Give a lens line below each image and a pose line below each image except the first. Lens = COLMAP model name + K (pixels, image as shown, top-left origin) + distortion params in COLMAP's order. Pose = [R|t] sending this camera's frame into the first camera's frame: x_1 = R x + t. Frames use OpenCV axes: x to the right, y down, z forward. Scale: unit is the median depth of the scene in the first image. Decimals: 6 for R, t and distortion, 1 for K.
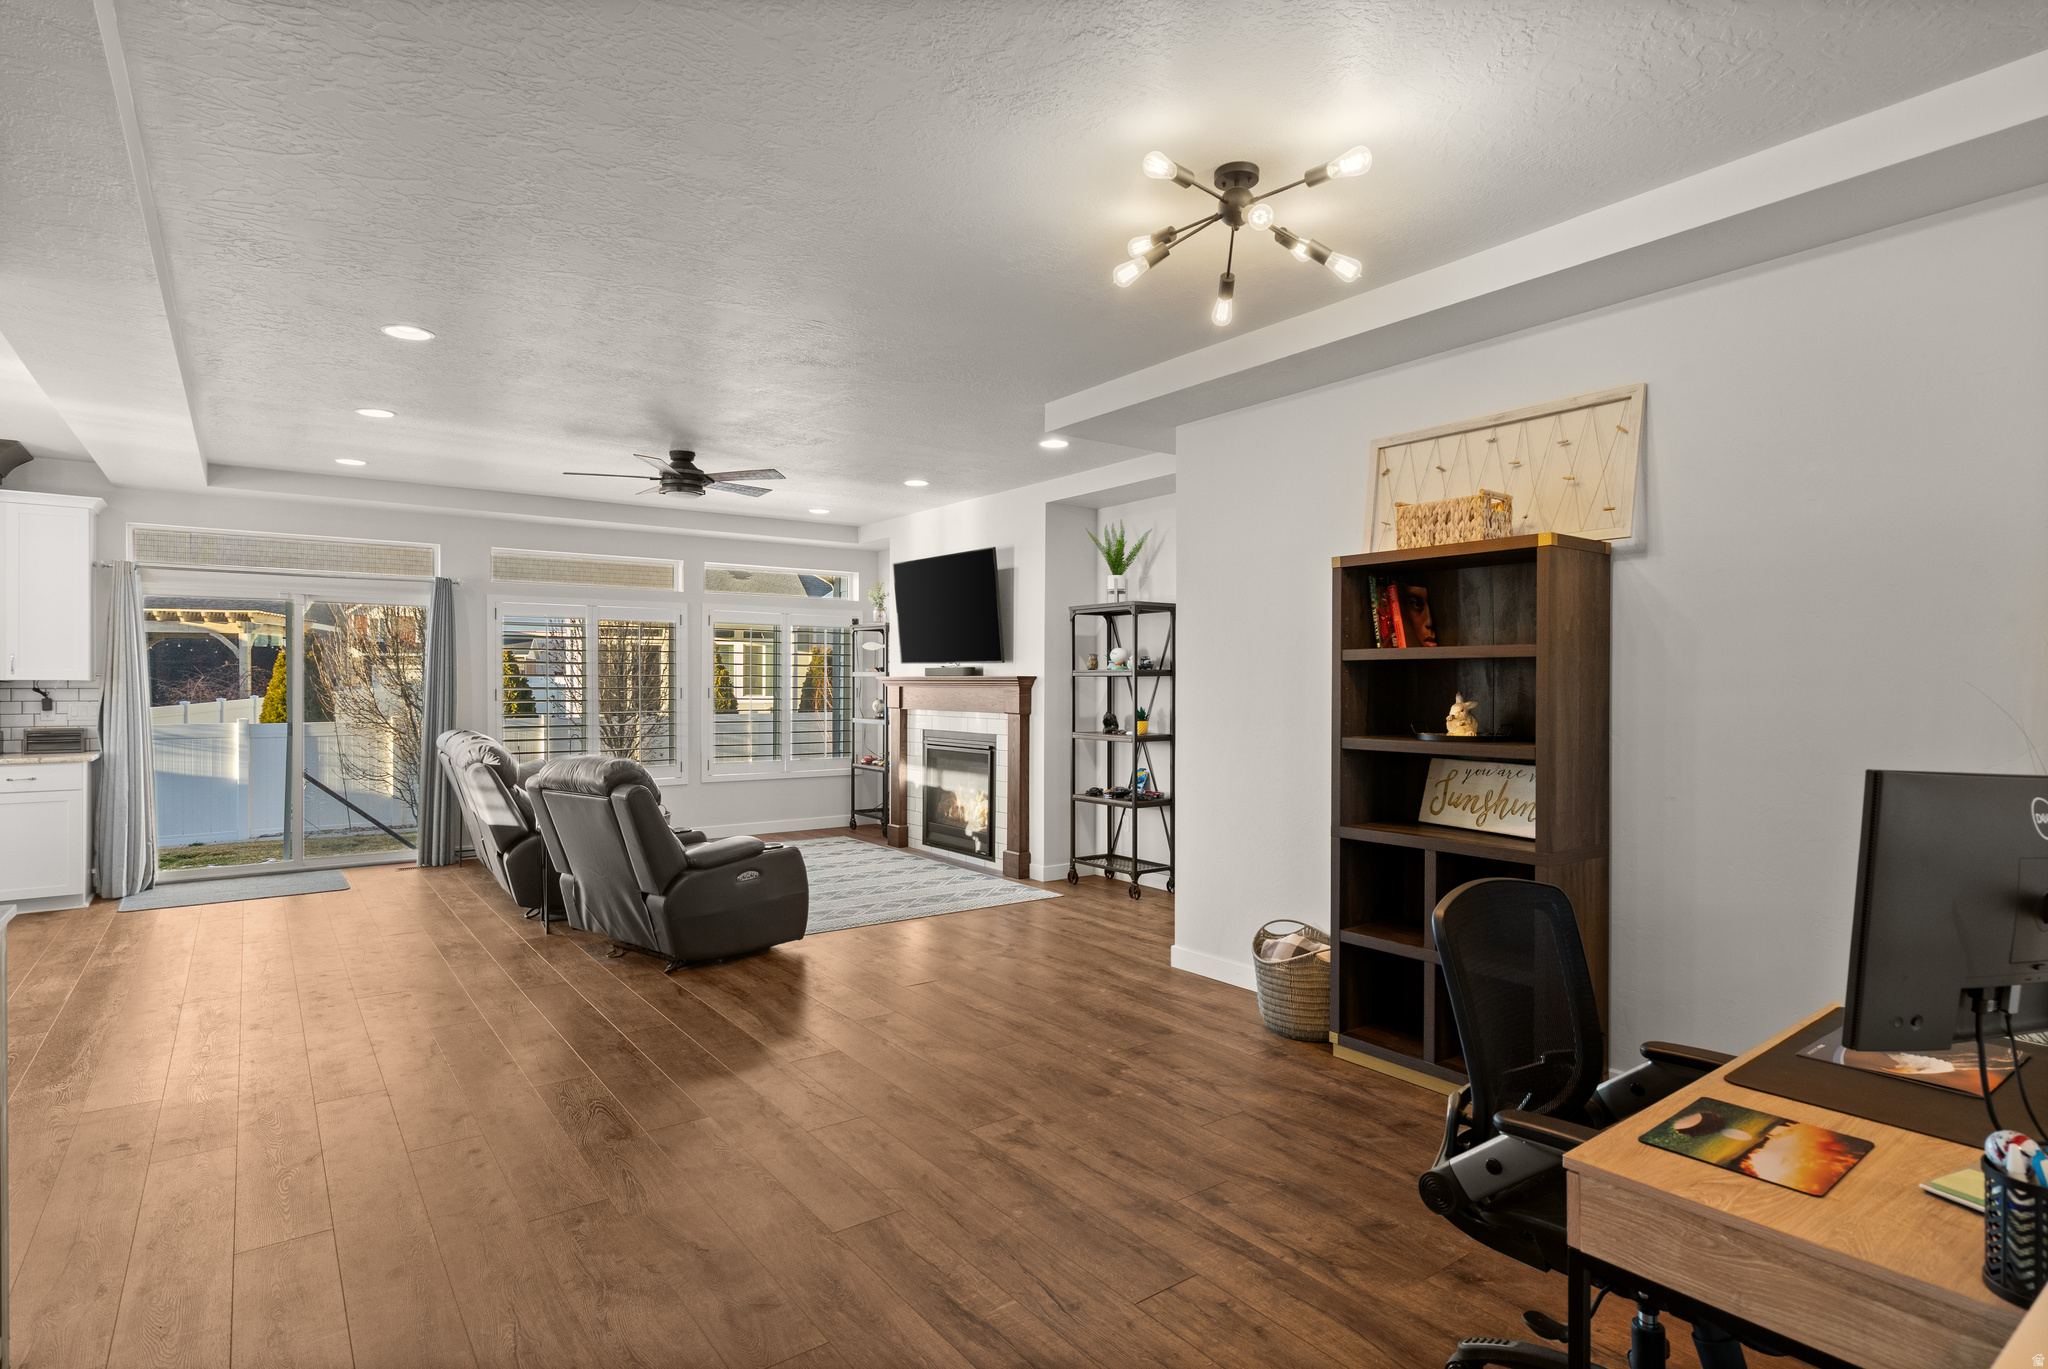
lens RADIAL K [[1074.9, 0, 1020.8], [0, 1074.9, 665.3], [0, 0, 1]] dist [0.005933, 0.001551]
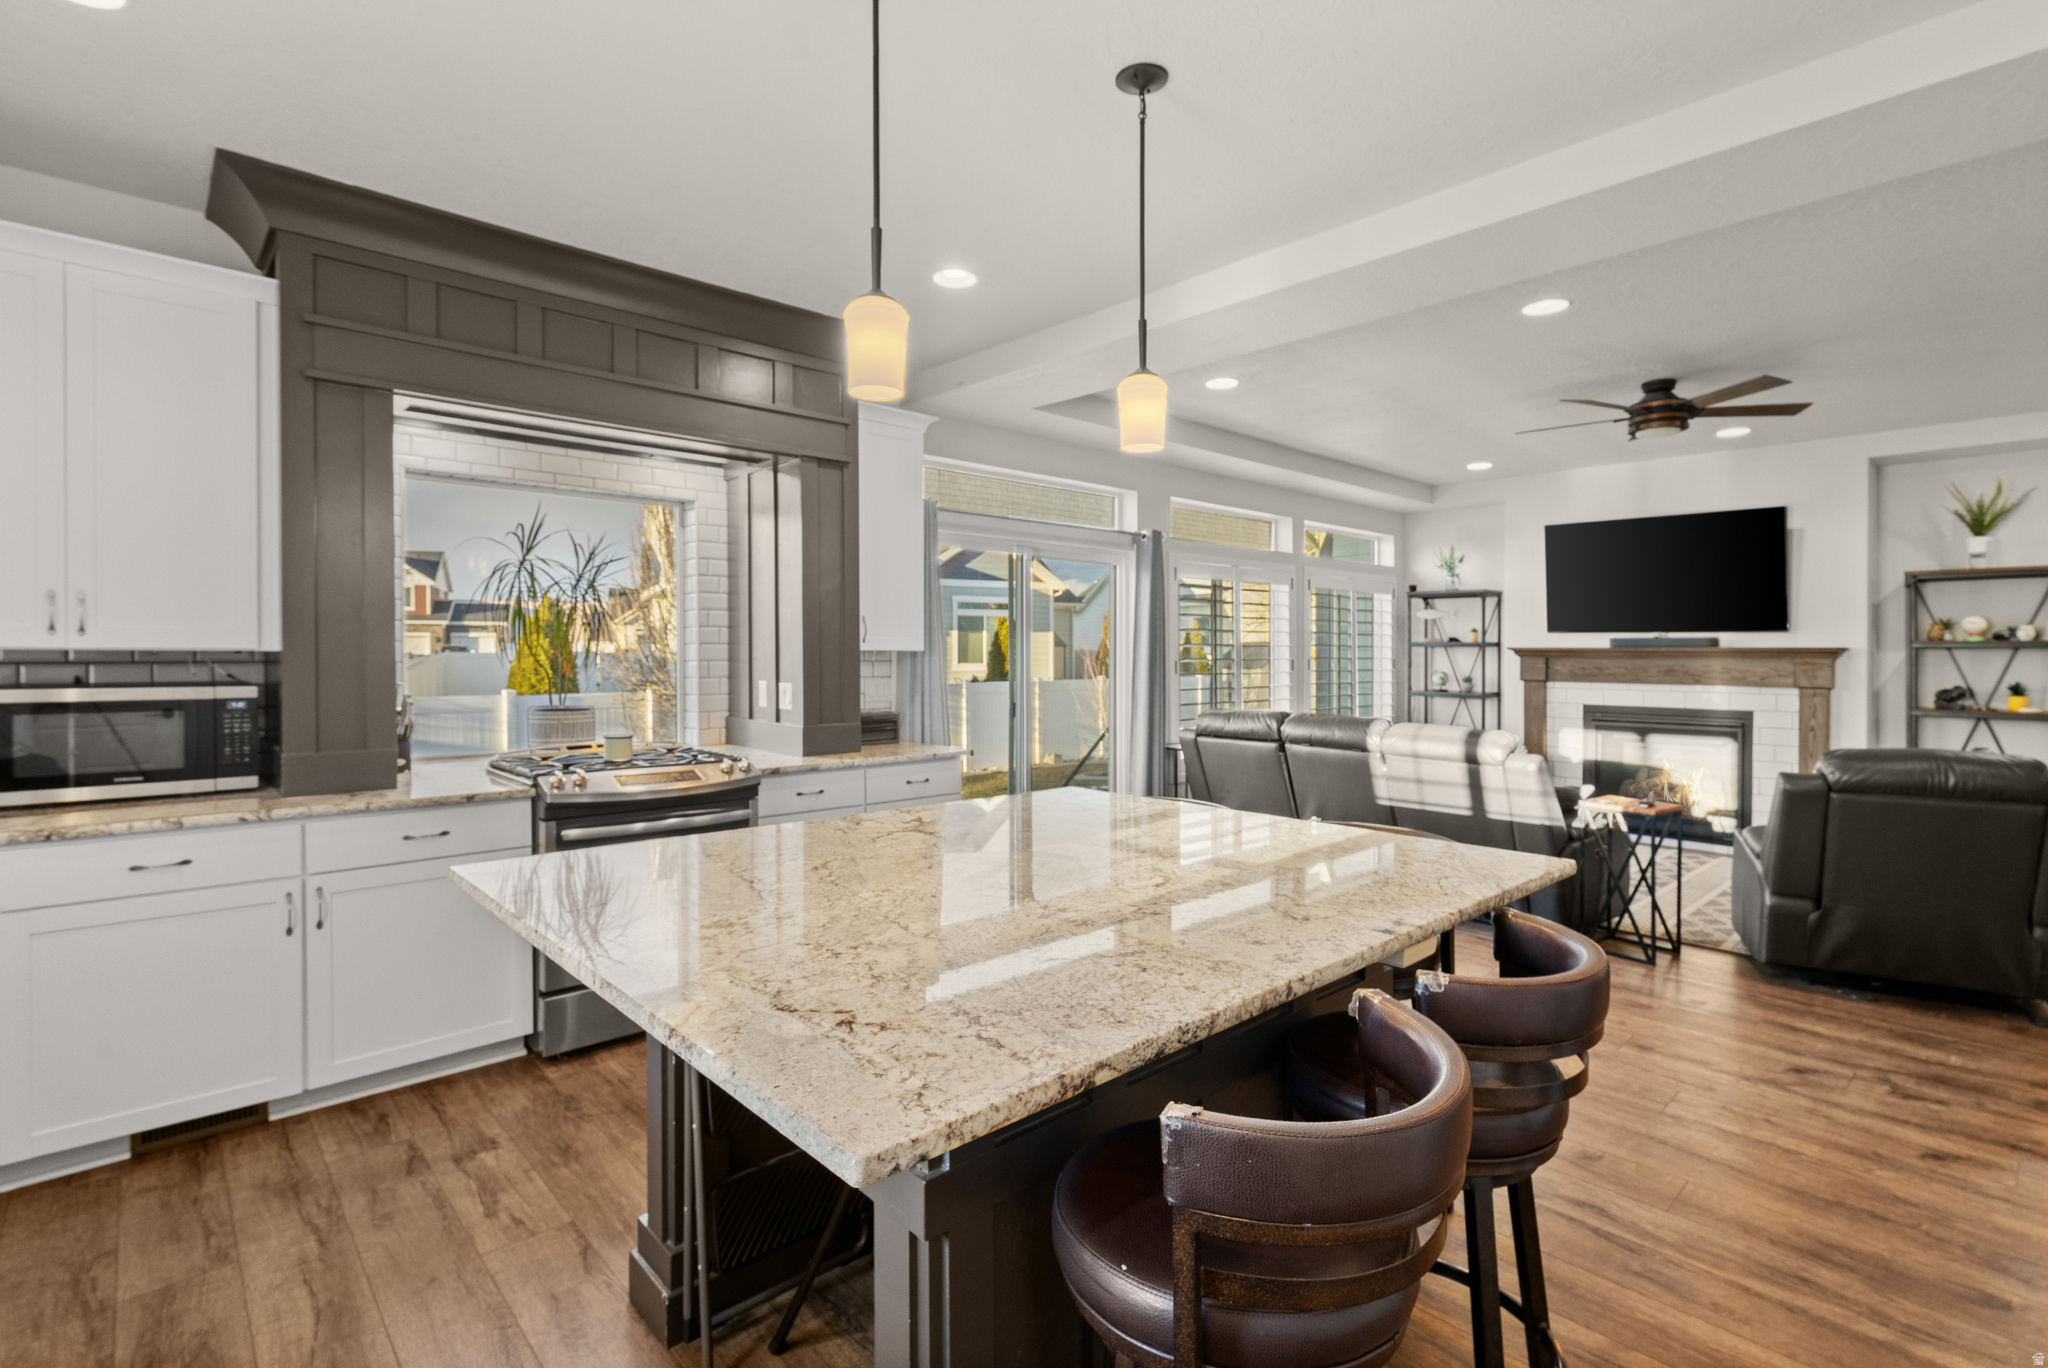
lens RADIAL K [[958.6, 0, 996.9], [0, 958.6, 652.0], [0, 0, 1]] dist [-0.010836, 0.000292]
pose [[0.996628, 0.000883, 0.082048, -0.735160], [-0.002422, 0.999823, 0.018666, 0.001024], [-0.082017, -0.018802, 0.996454, 0.243827]]
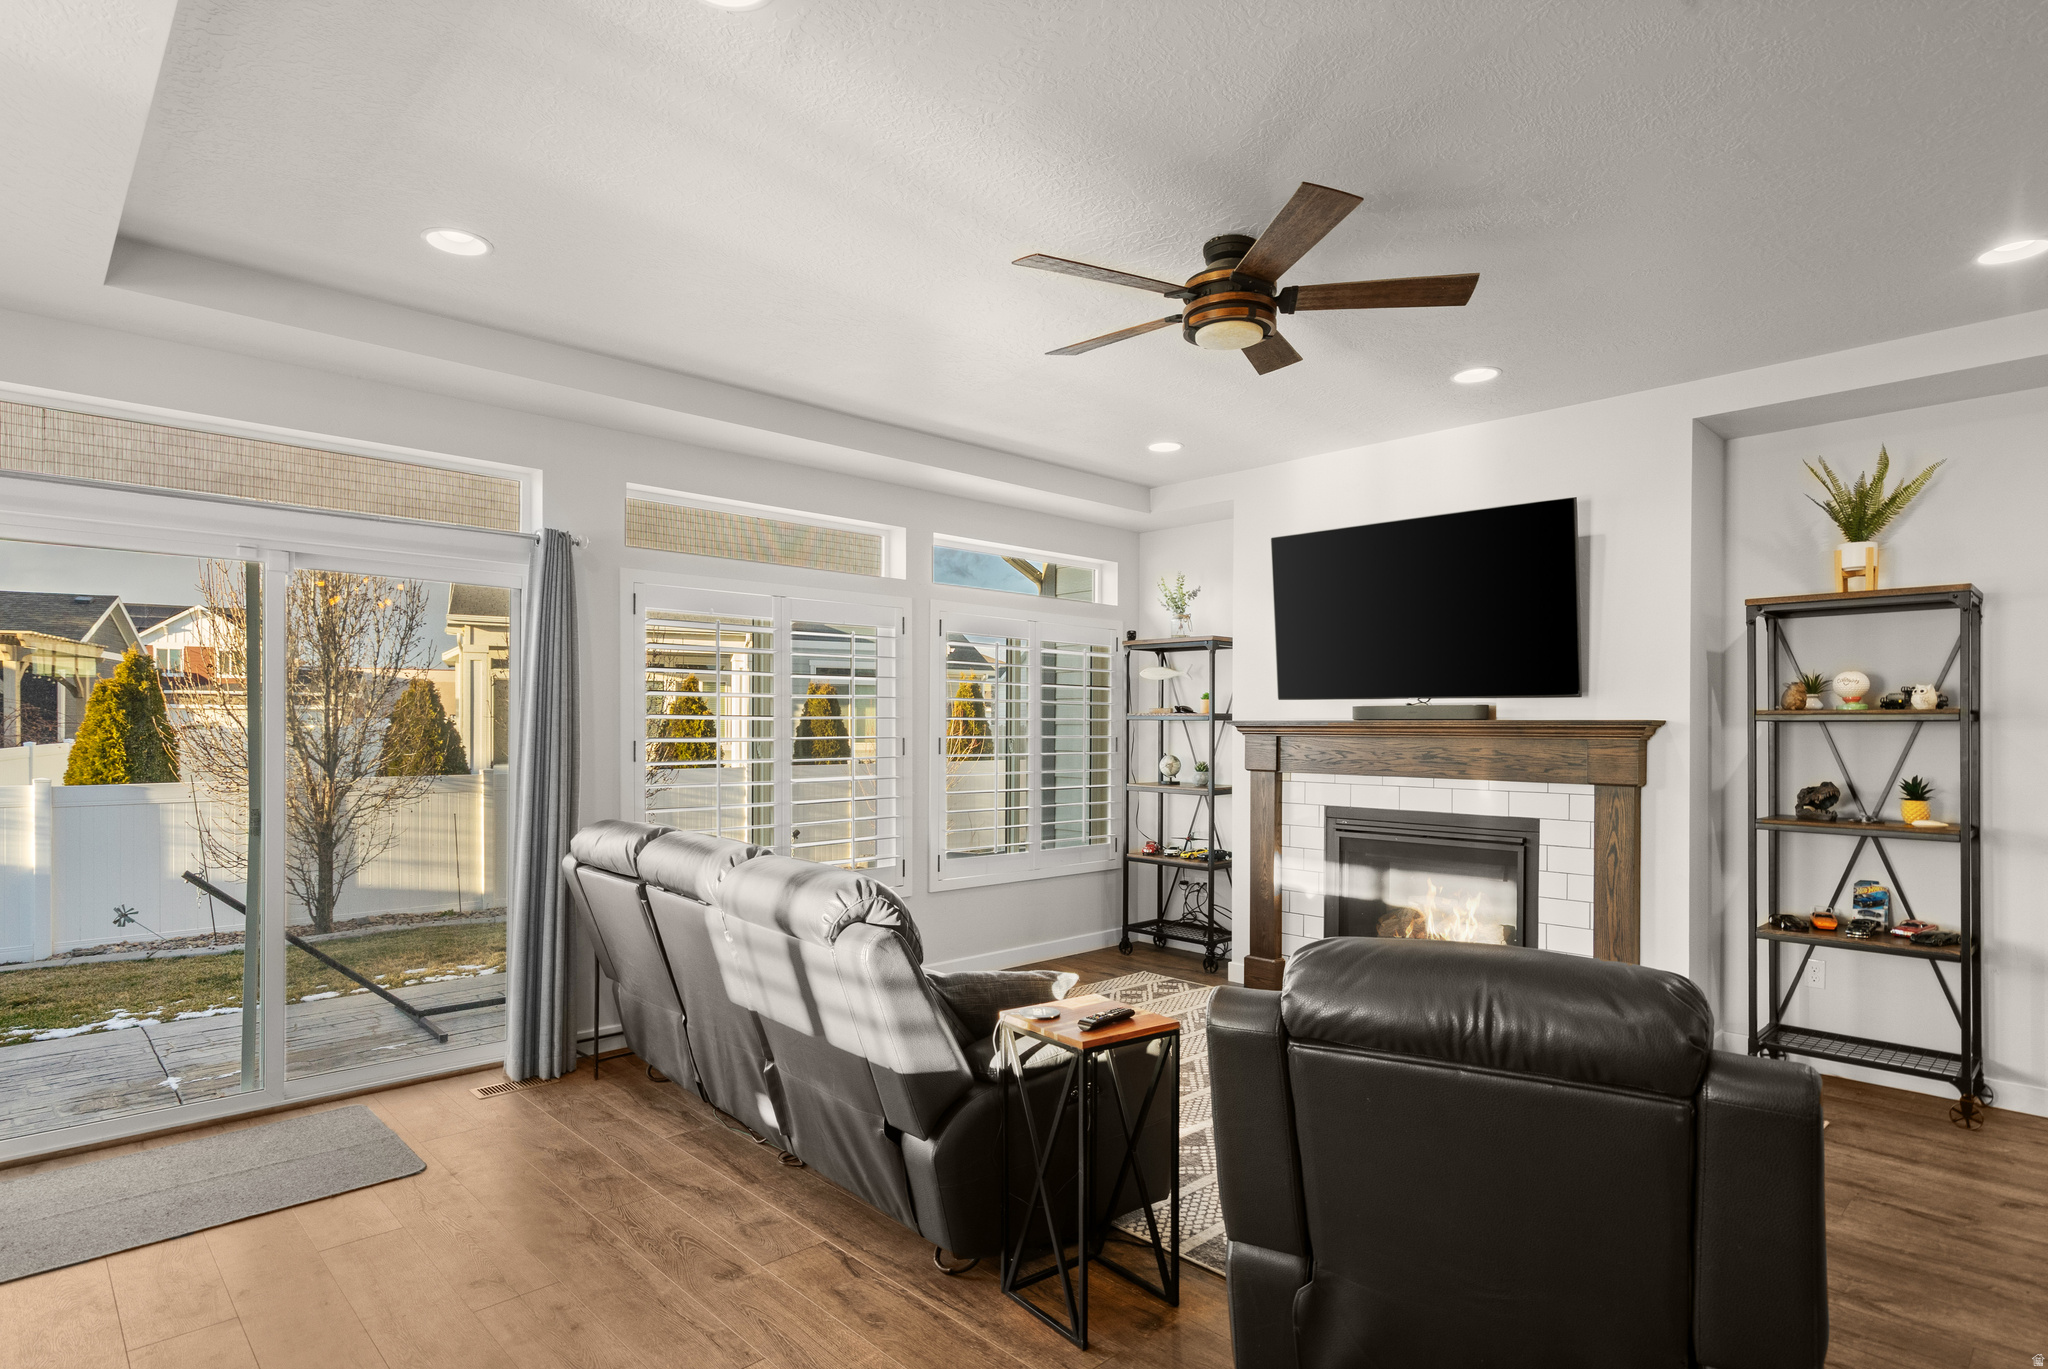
lens RADIAL K [[1074.9, 0, 997.5], [0, 1074.9, 711.4], [0, 0, 1]] dist [0.005933, 0.001551]
pose [[0.991214, -0.000175, 0.132270, -0.397744], [-0.000836, 0.999971, 0.007589, 0.001465], [-0.132267, -0.007633, 0.991185, 0.453046]]
